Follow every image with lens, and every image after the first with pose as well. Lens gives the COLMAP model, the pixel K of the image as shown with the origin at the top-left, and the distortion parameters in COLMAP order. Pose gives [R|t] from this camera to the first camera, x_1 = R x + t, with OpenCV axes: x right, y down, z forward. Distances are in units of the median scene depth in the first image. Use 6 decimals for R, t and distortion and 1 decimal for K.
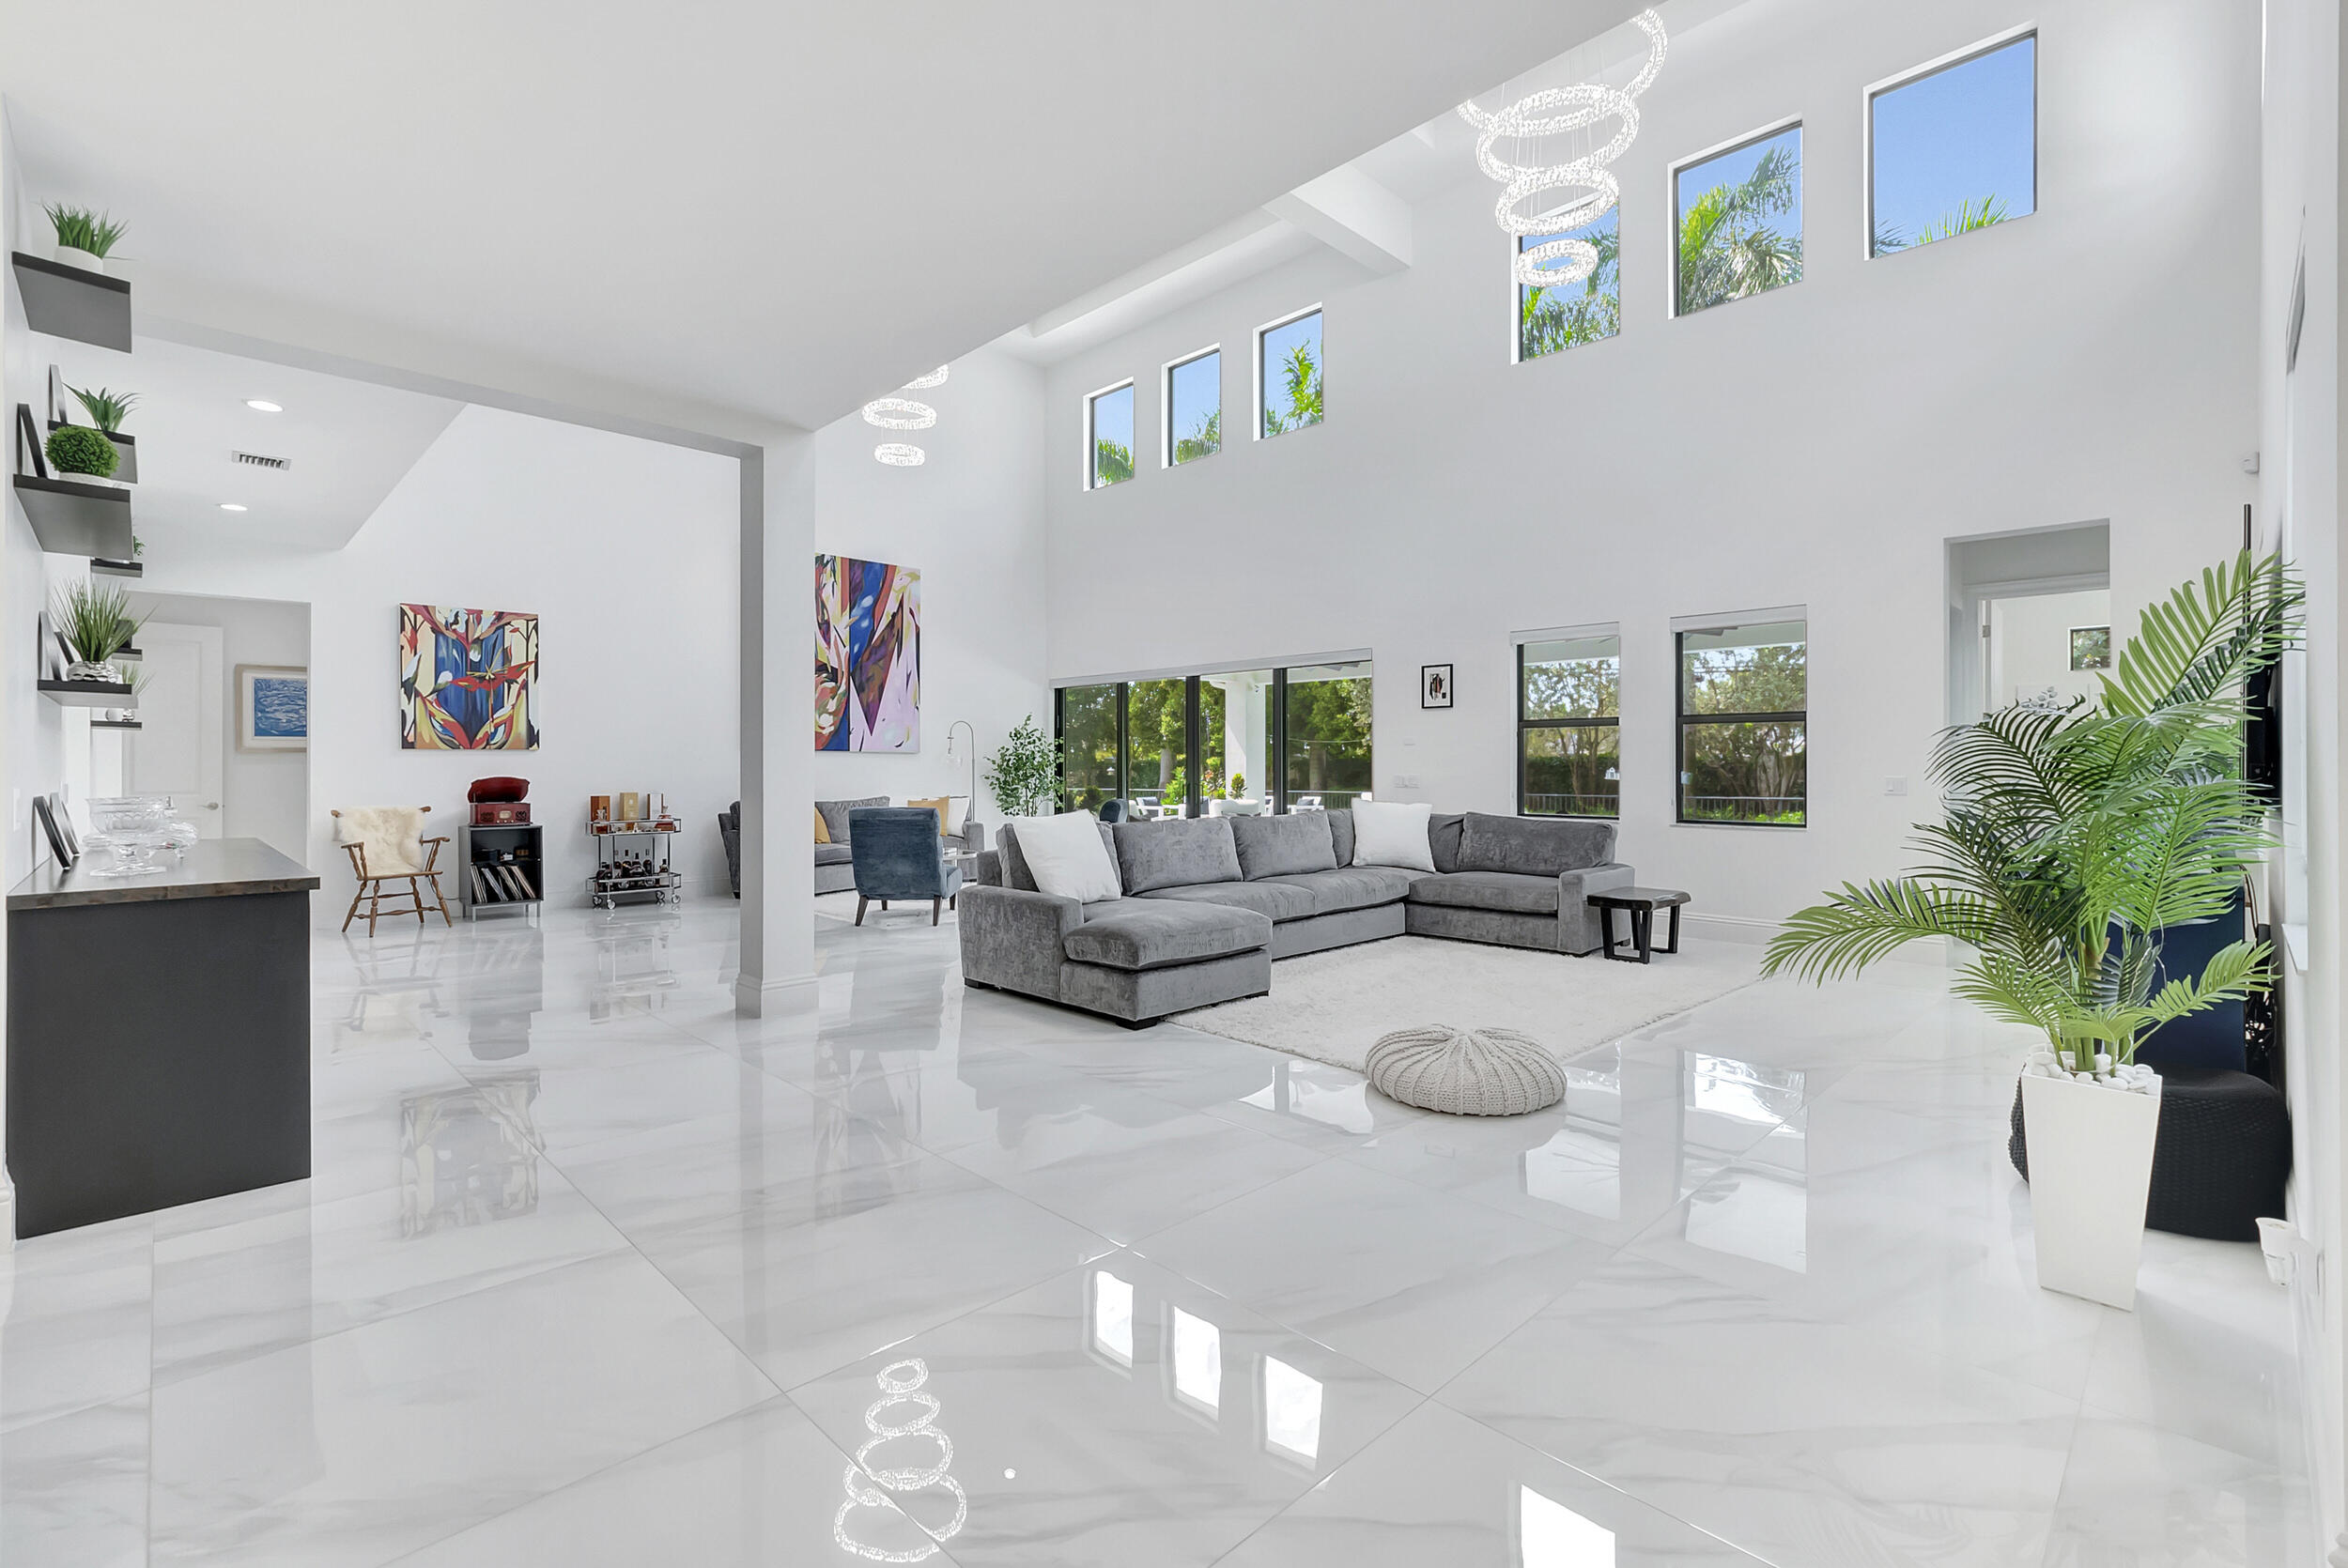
lens RADIAL K [[1047.5, 0, 1186.1], [0, 1047.5, 756.2], [0, 0, 1]] dist [0.000148, 0.000142]
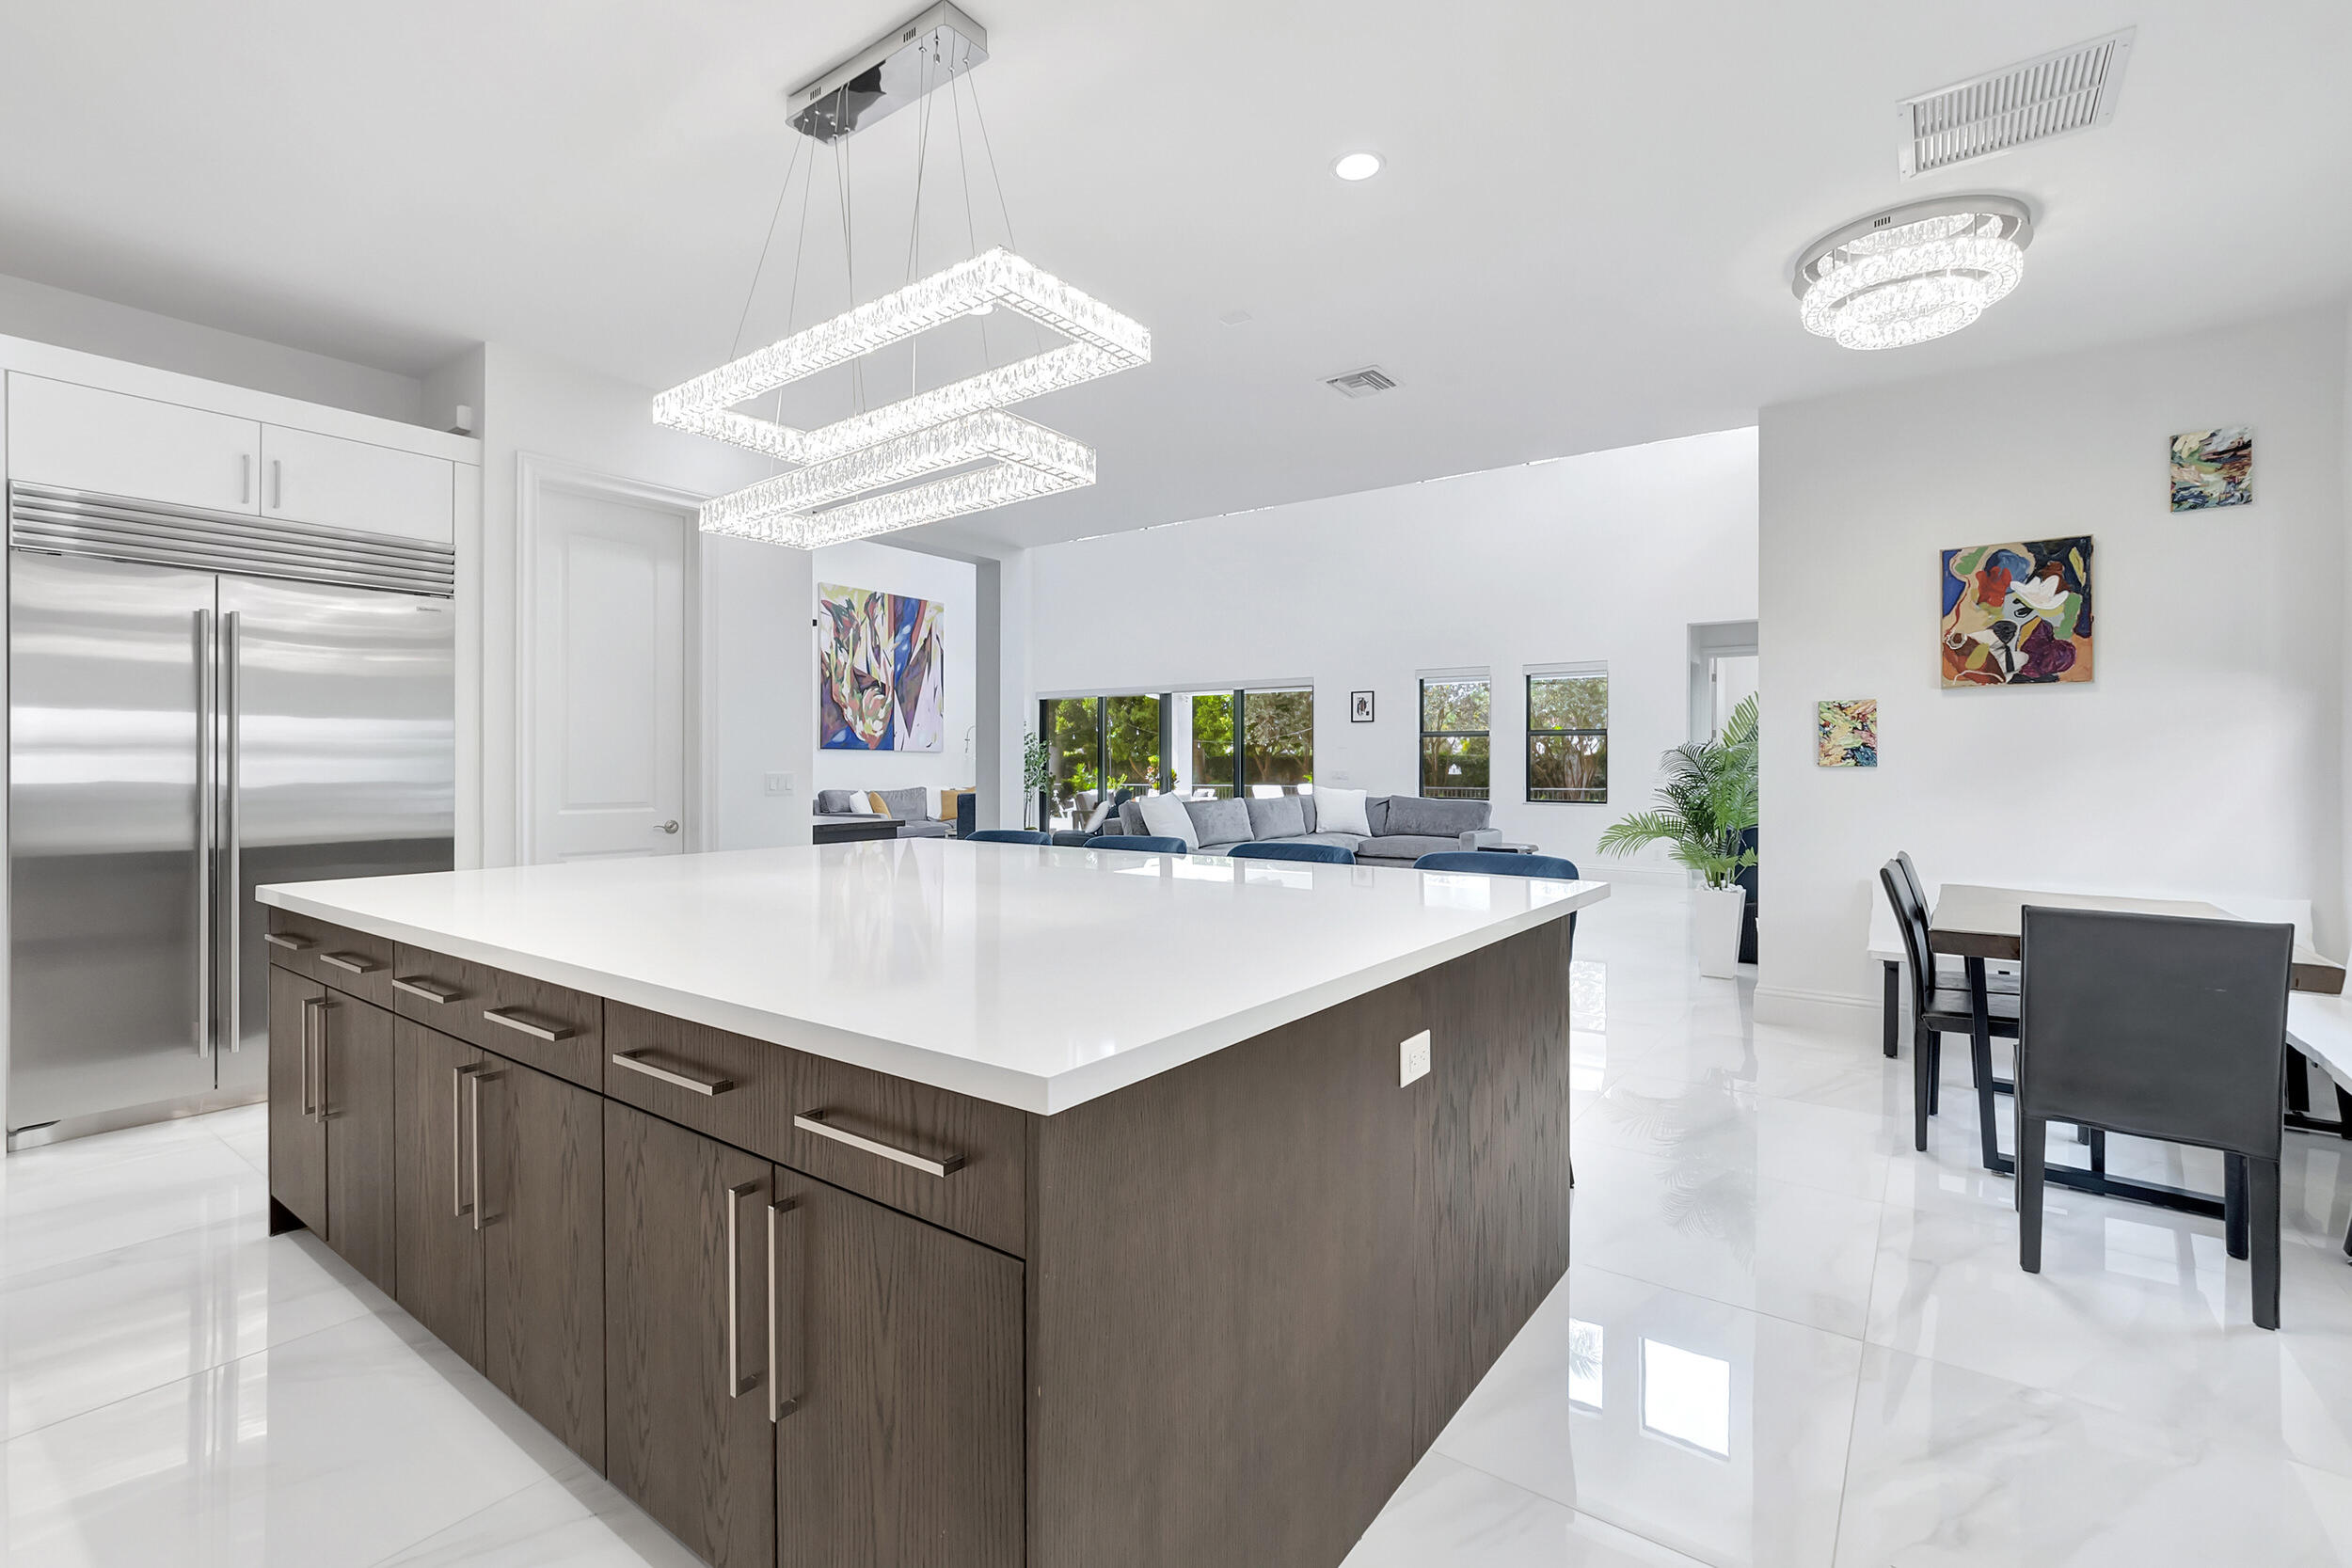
lens RADIAL K [[1043.5, 0, 1182.9], [0, 1043.5, 752.6], [0, 0, 1]] dist [-0.006659, 0.000466]
pose [[0.987988, 0.003883, 0.154484, -0.243396], [-0.003933, 0.999992, 0.000017, -0.004649], [-0.154483, -0.000624, 0.987995, -0.389625]]
